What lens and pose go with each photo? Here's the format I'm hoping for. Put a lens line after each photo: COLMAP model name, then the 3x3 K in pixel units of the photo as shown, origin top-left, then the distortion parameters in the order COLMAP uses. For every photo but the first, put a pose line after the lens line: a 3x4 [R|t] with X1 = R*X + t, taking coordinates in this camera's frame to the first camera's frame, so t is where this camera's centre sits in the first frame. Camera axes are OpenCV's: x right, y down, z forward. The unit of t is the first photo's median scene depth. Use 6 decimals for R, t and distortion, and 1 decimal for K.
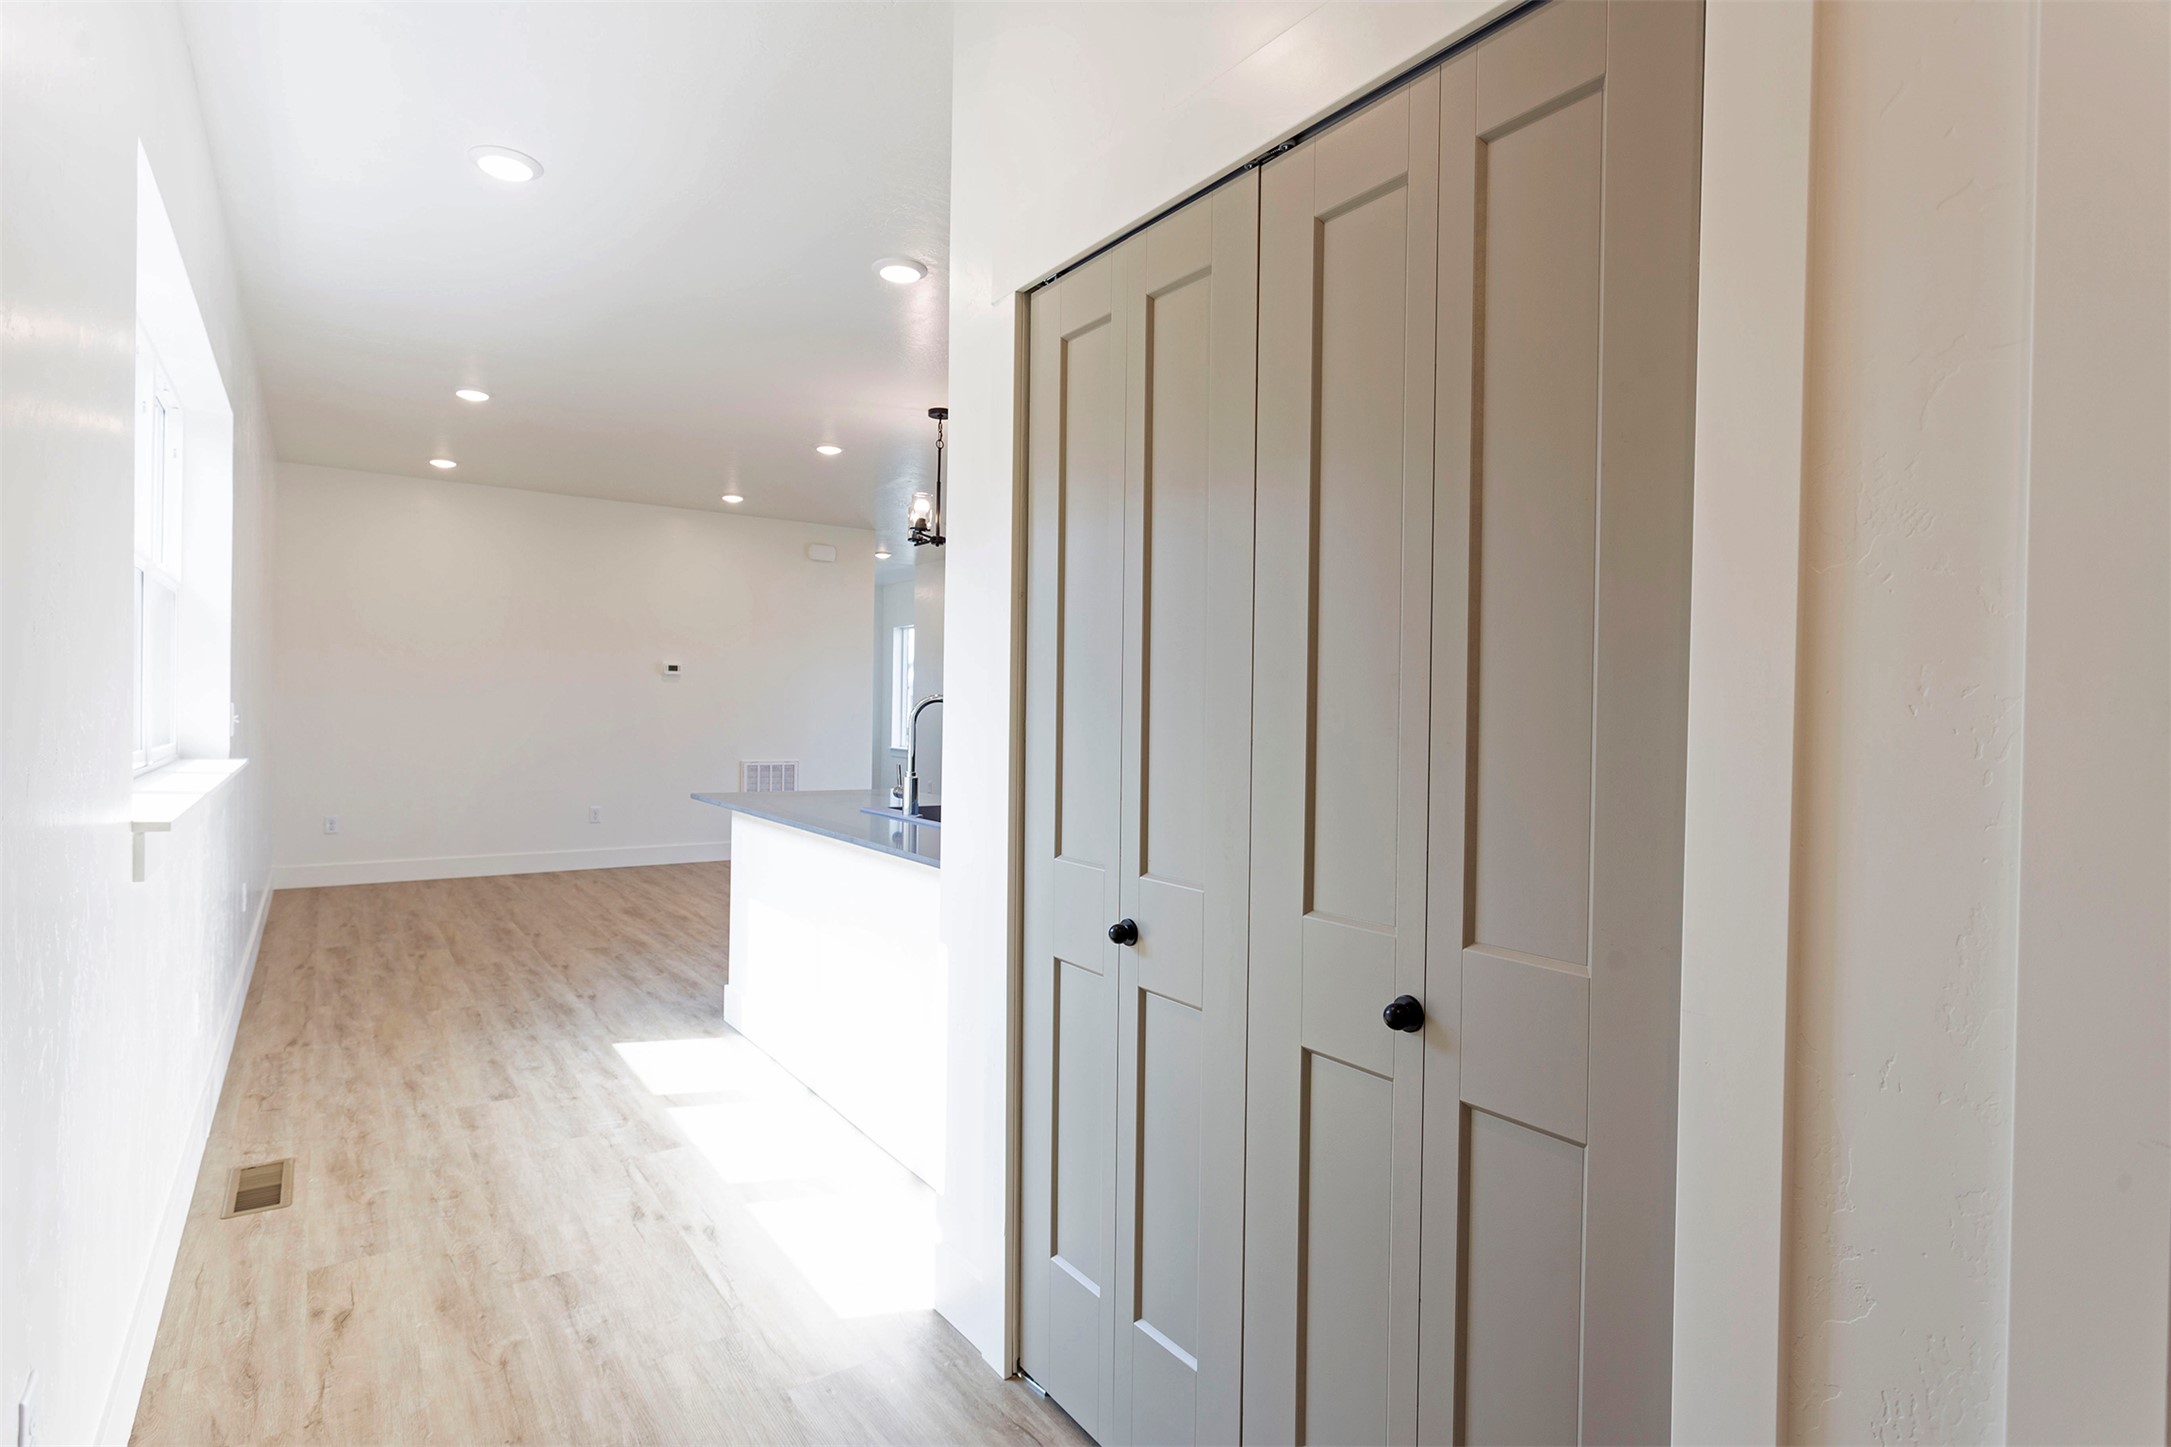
lens RADIAL K [[1101.5, 0, 1025.2], [0, 1101.5, 693.9], [0, 0, 1]] dist [-0.008346, -0.000287]
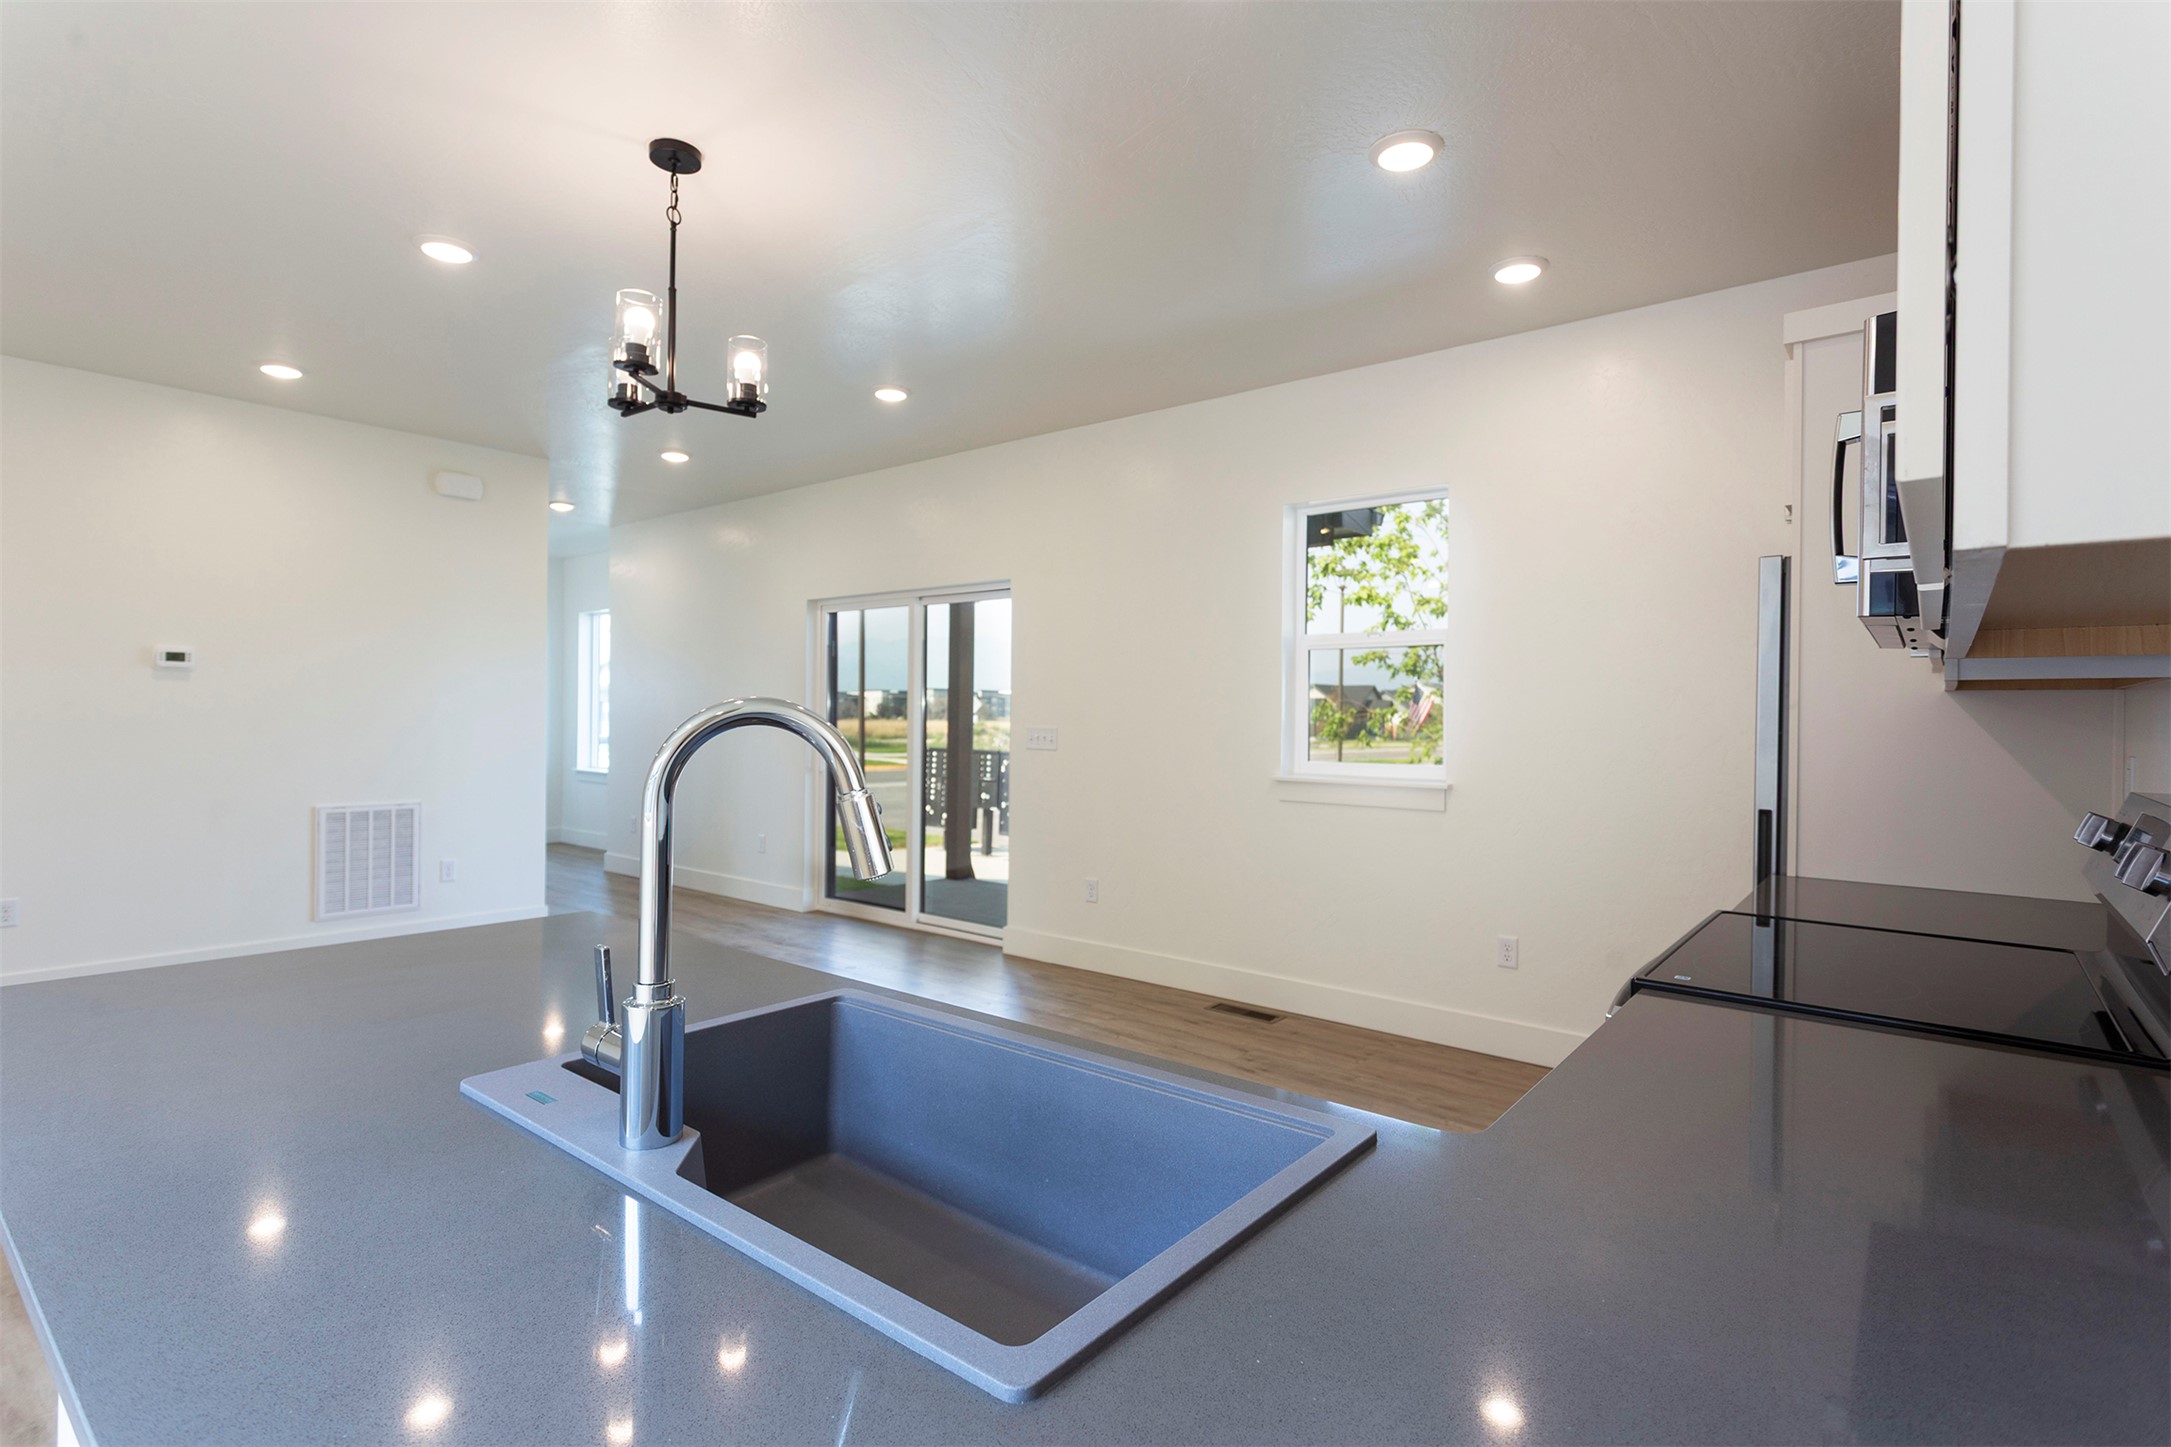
lens RADIAL K [[1059.8, 0, 1068.0], [0, 1059.8, 713.0], [0, 0, 1]] dist [0.003030, -0.000209]
pose [[0.951424, -0.004243, 0.307854, -0.035262], [0.000812, 0.999936, 0.011274, 0.001027], [-0.307882, -0.010476, 0.951367, 0.291813]]
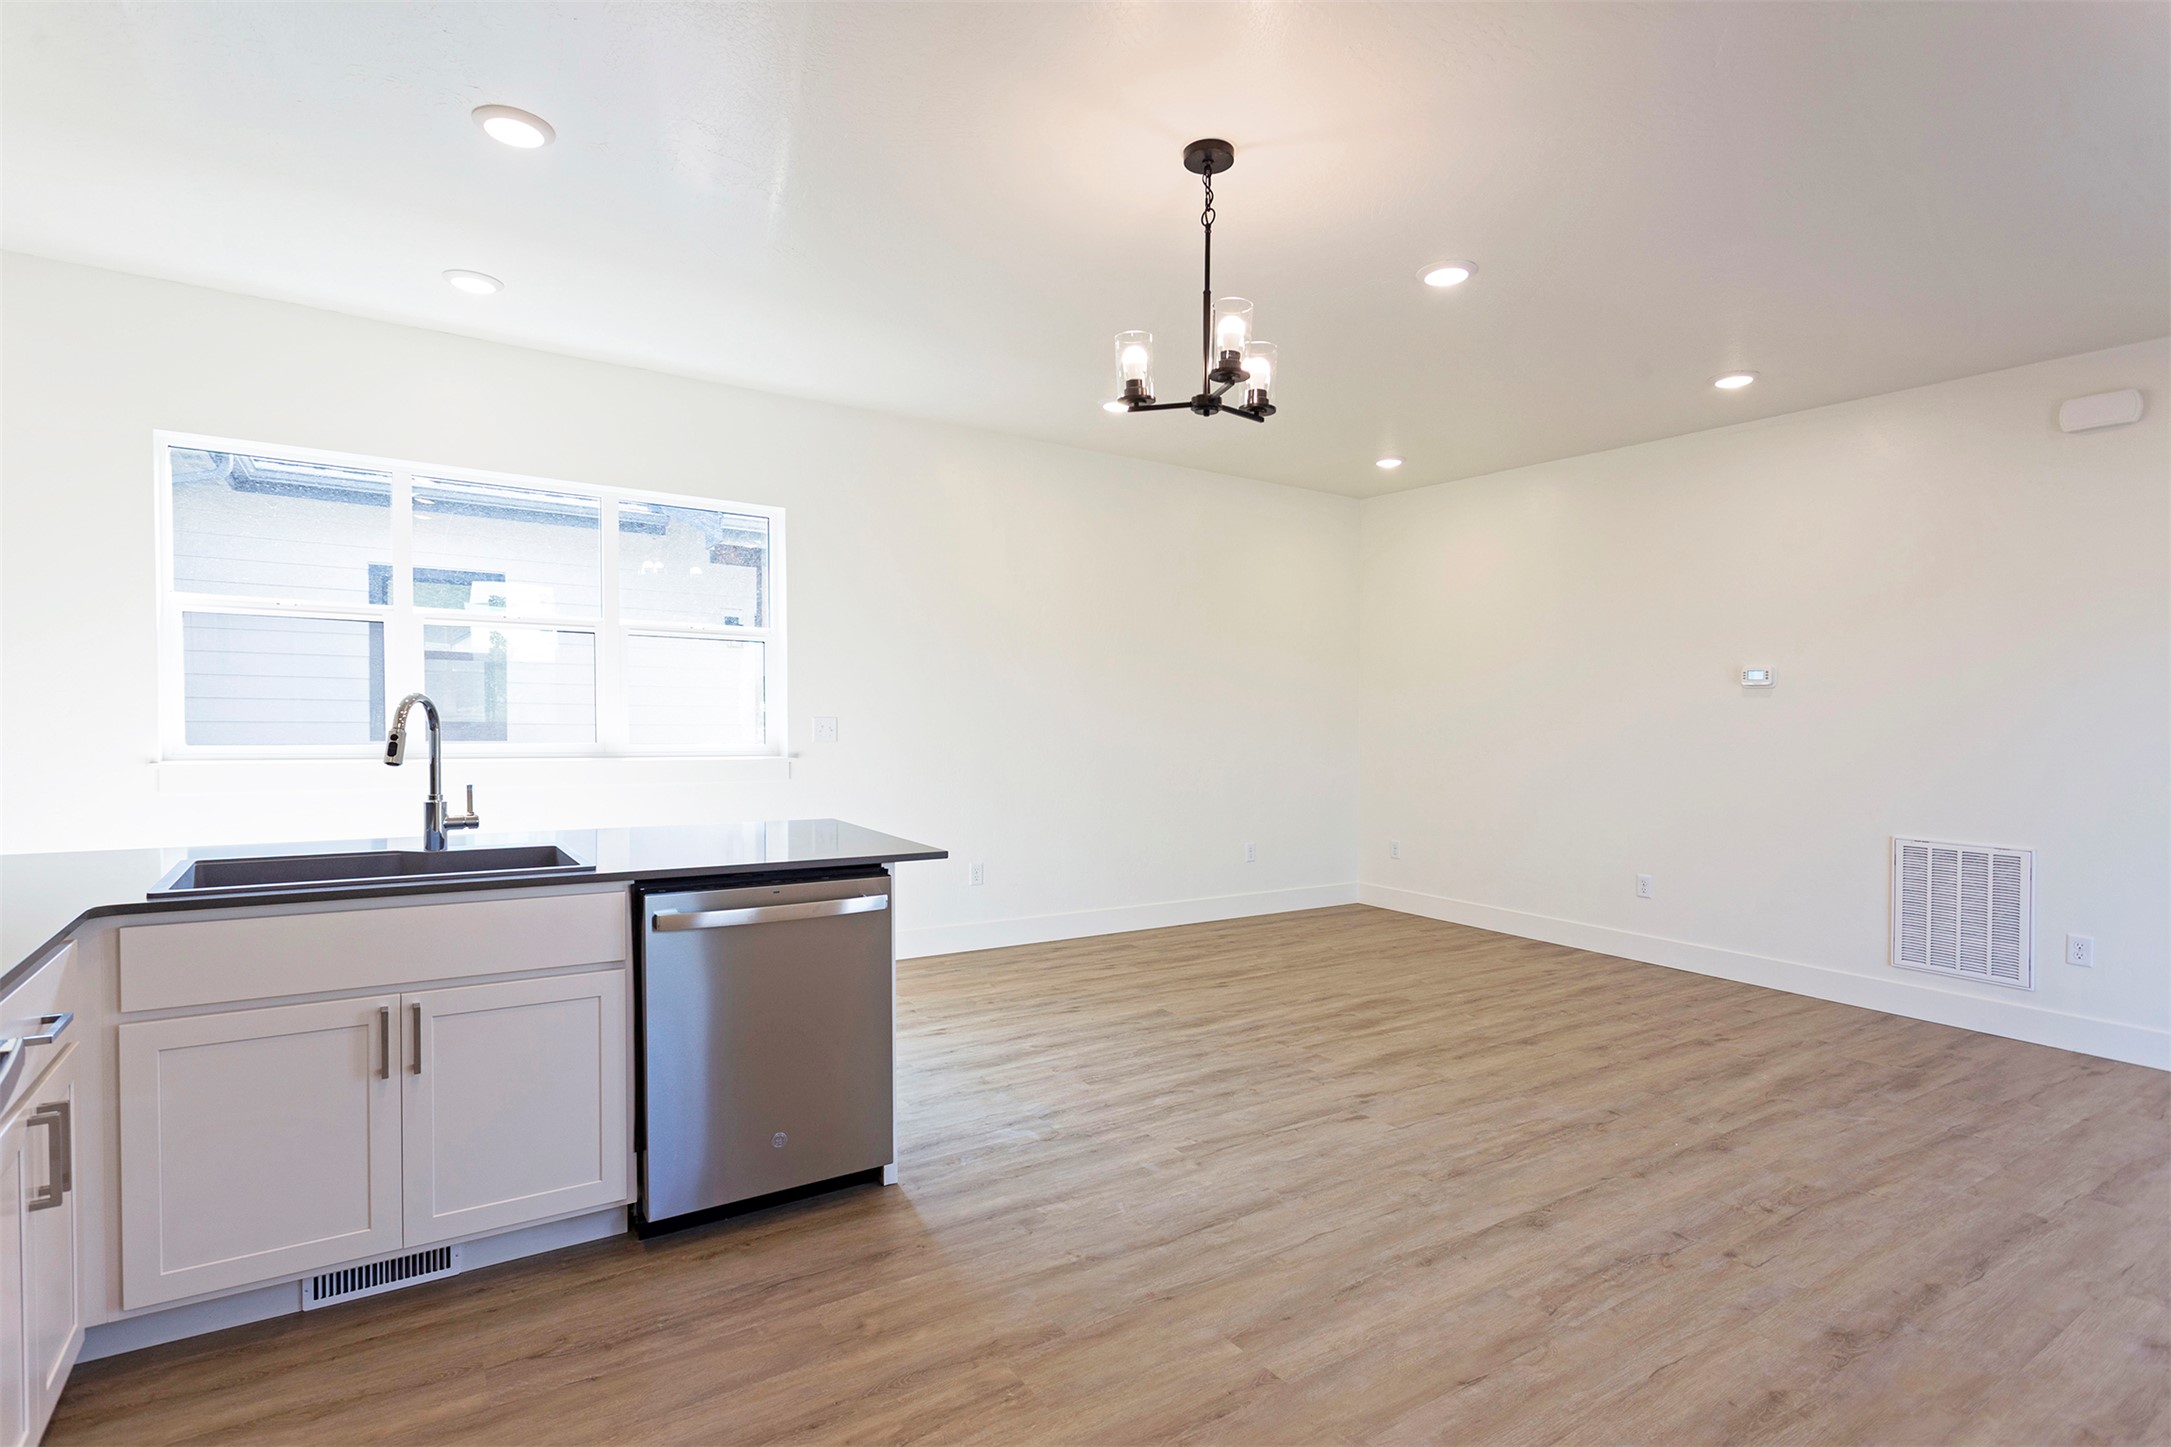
lens RADIAL K [[1059.8, 0, 1090.7], [0, 1059.8, 726.1], [0, 0, 1]] dist [0.003030, -0.000209]
pose [[0.028376, -0.001442, -0.999596, 0.263205], [-0.006529, 0.999977, -0.001628, 0.009189], [0.999576, 0.006573, 0.028366, 0.579902]]
